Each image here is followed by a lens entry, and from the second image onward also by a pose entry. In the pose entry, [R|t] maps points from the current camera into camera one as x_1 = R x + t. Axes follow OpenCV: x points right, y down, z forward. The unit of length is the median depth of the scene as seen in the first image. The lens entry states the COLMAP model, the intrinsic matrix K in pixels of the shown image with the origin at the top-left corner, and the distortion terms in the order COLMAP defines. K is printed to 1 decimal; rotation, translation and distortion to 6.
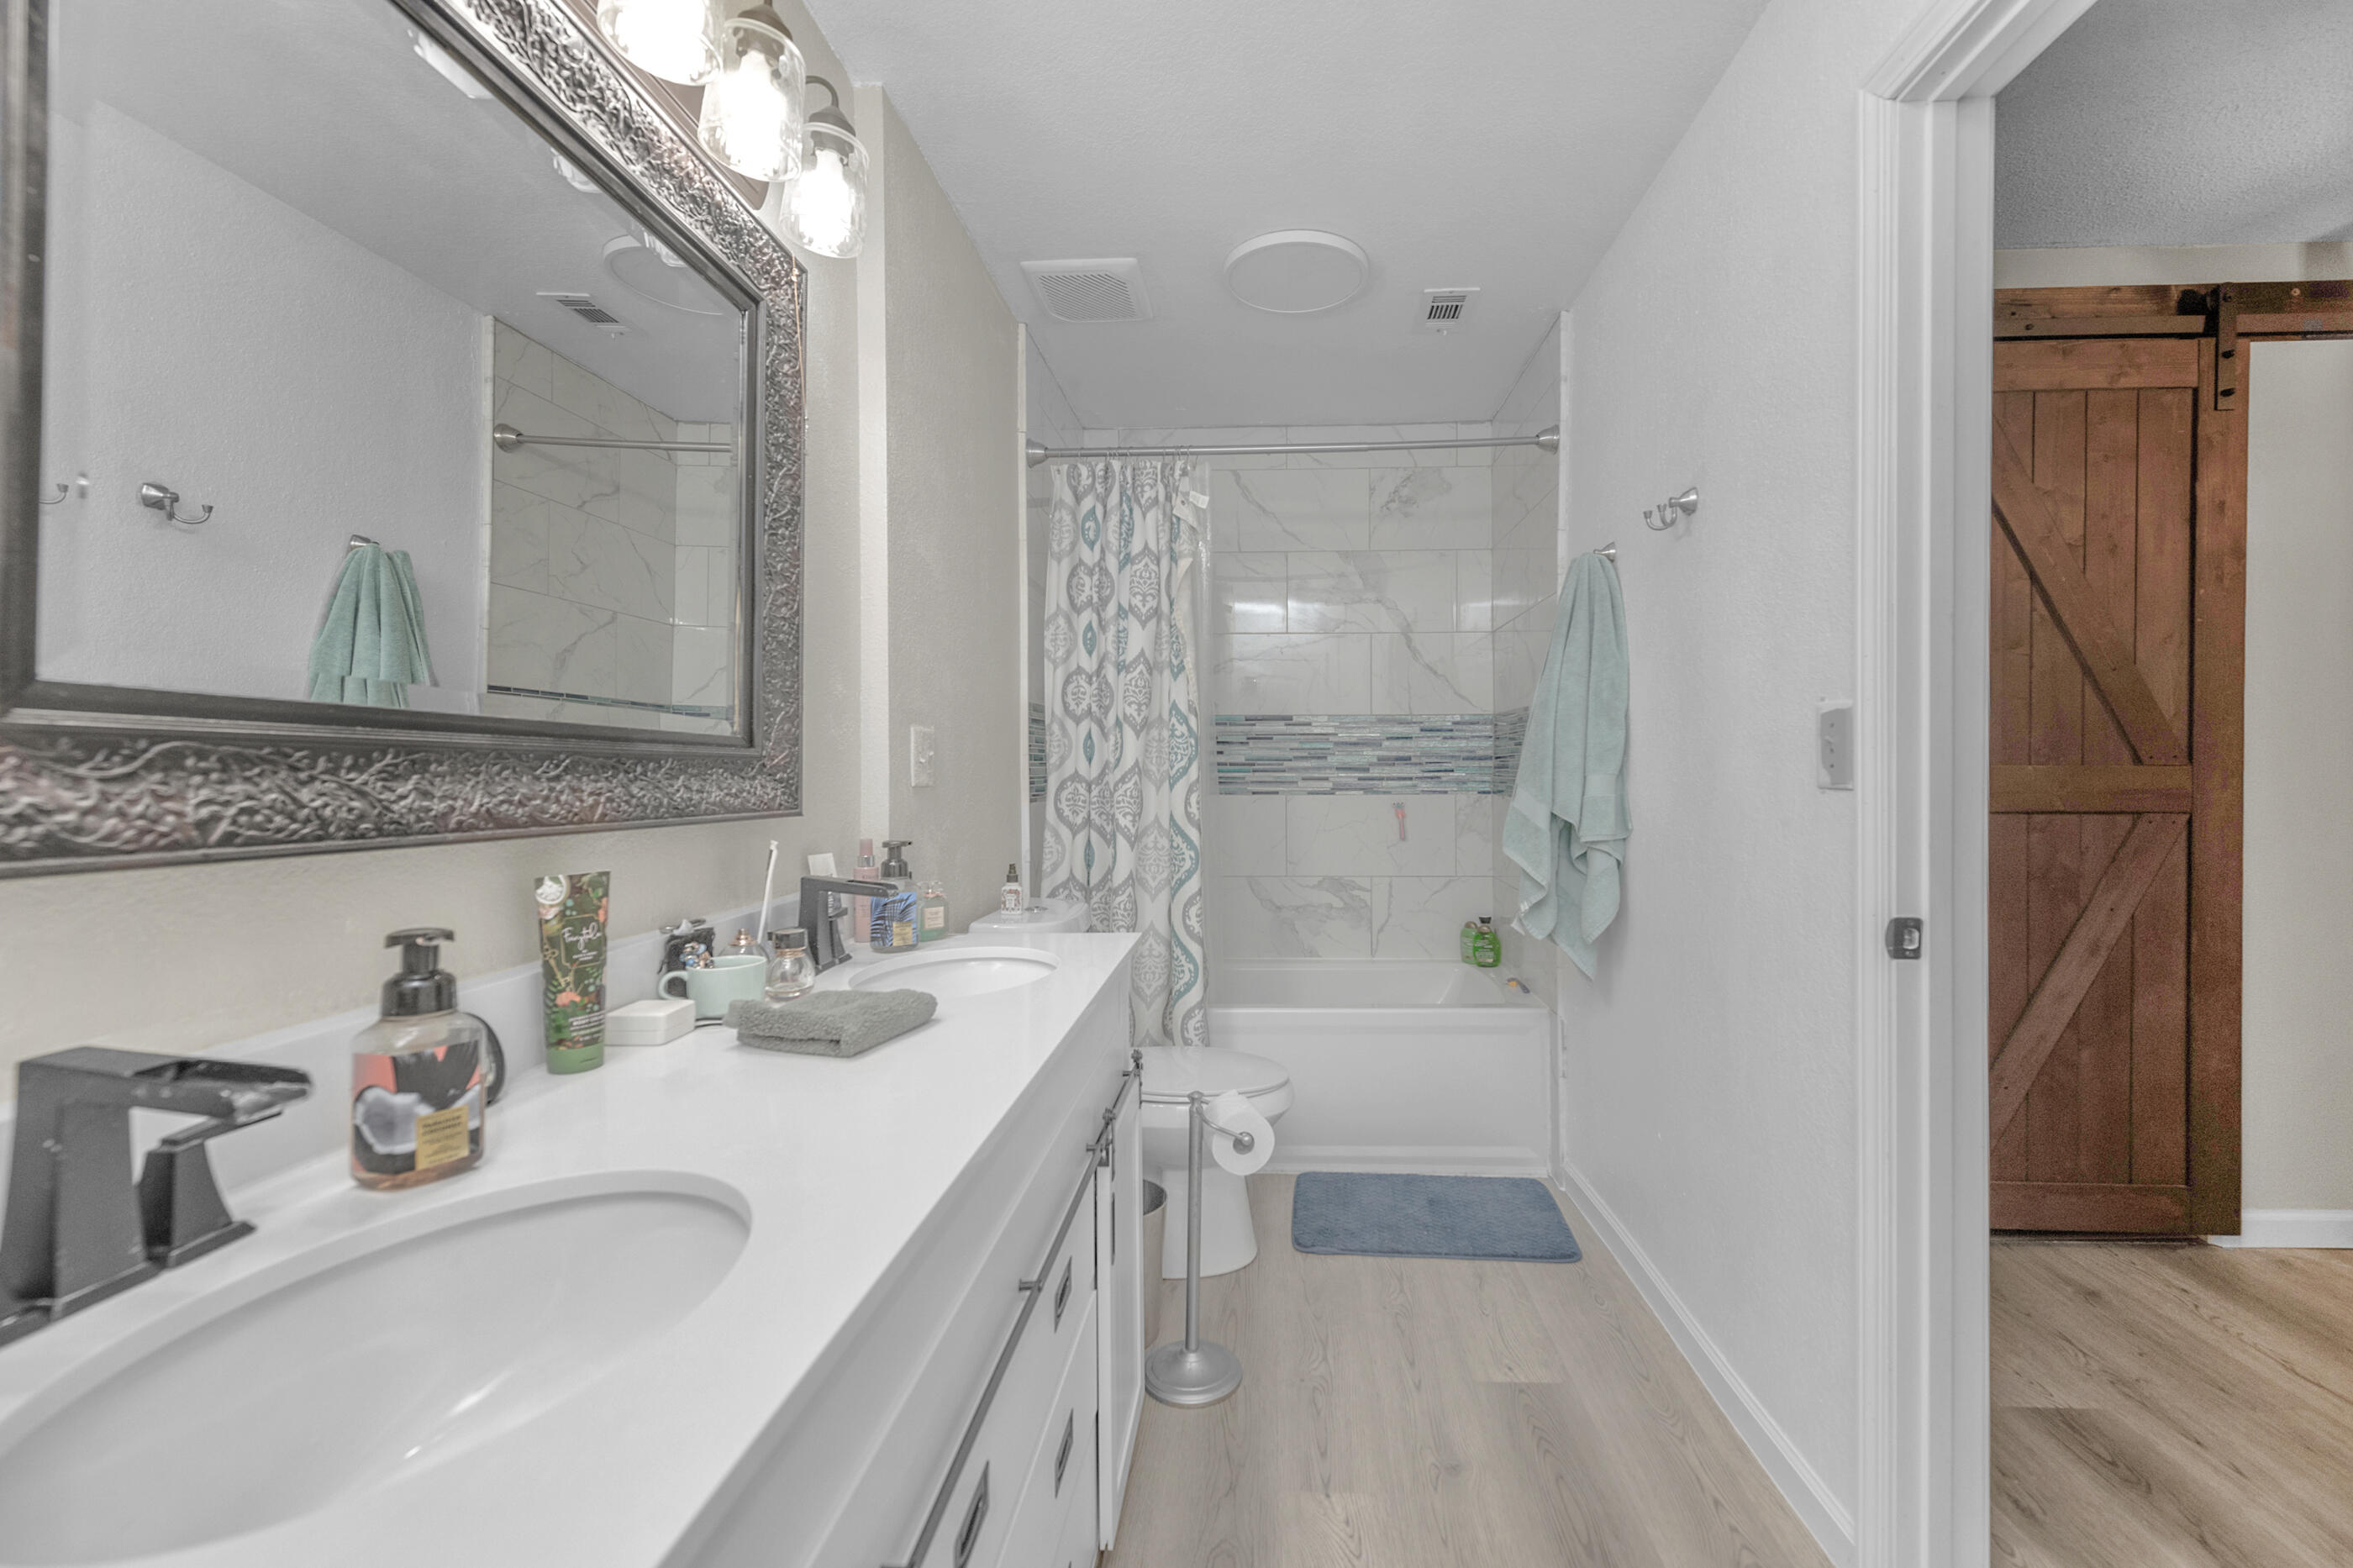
lens RADIAL K [[976.2, 0, 1250.4], [0, 976.2, 774.3], [0, 0, 1]] dist [0.024696, -0.009380]
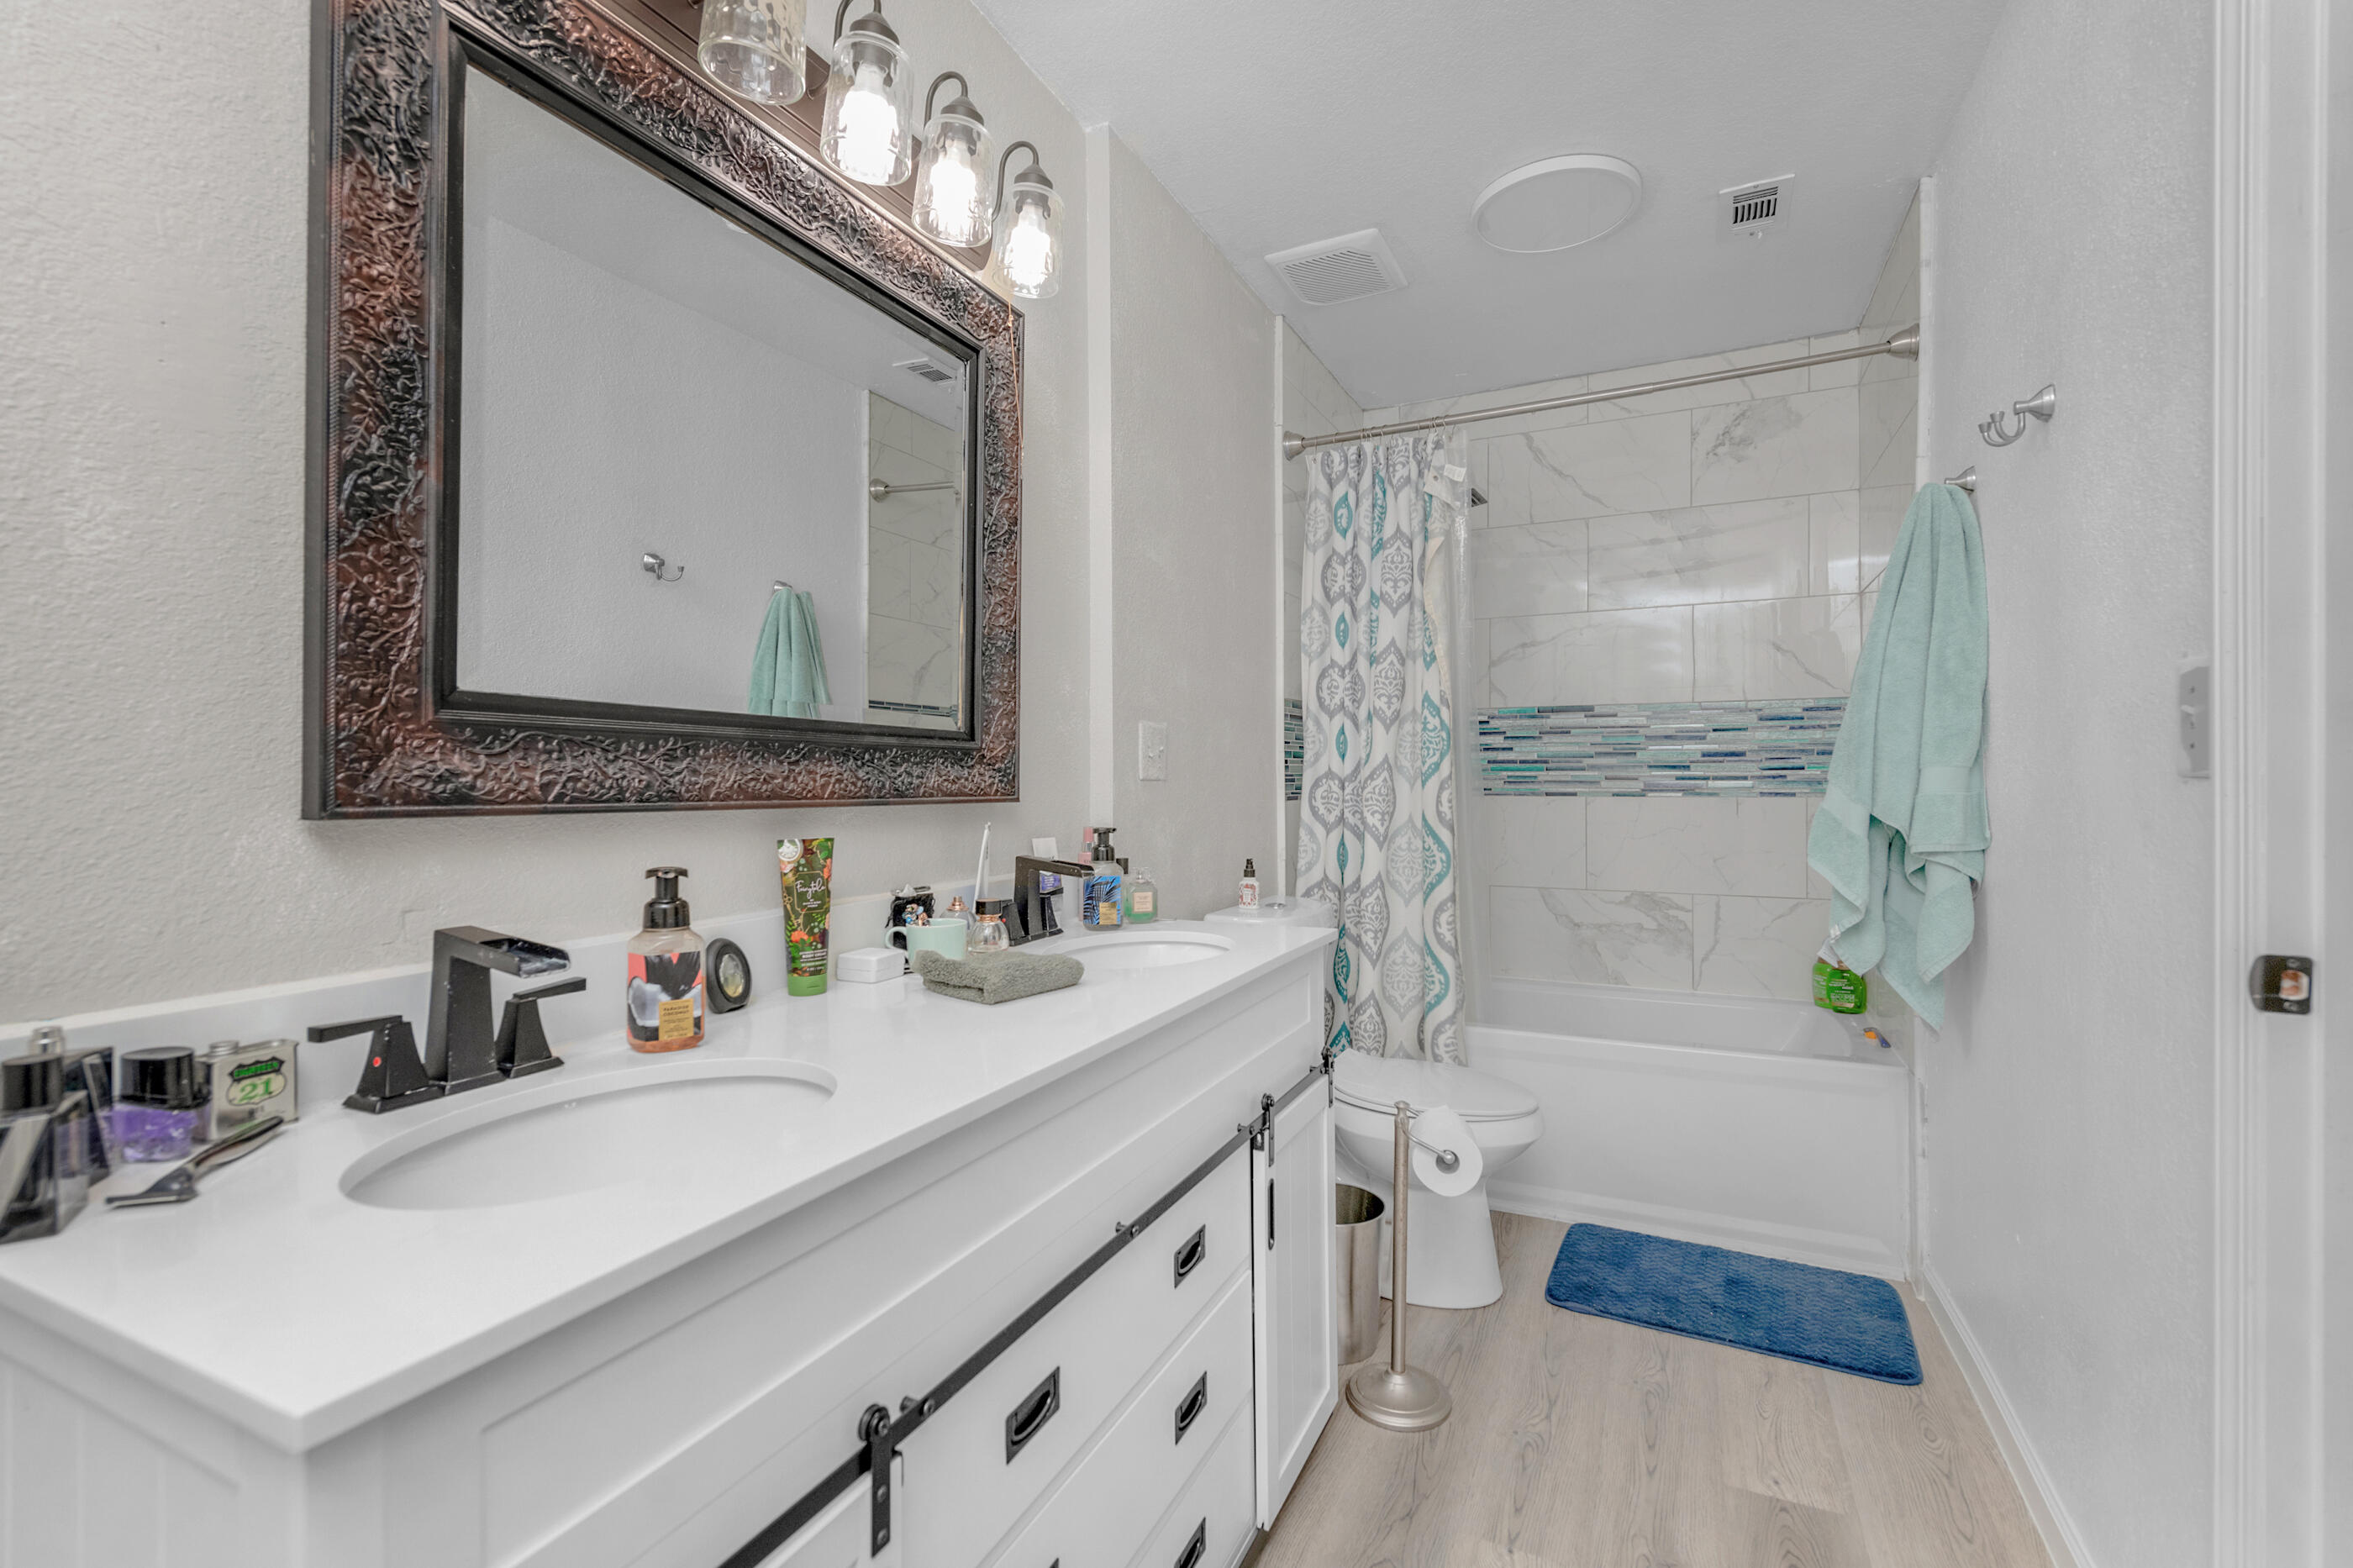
lens RADIAL K [[1047.3, 0, 1176.5], [0, 1047.3, 784.0], [0, 0, 1]] dist [0.022609, -0.011397]
pose [[0.913523, 0.004322, -0.406764, 0.141460], [-0.002968, 0.999988, 0.003959, 0.012060], [0.406776, -0.002409, 0.913525, -0.015539]]
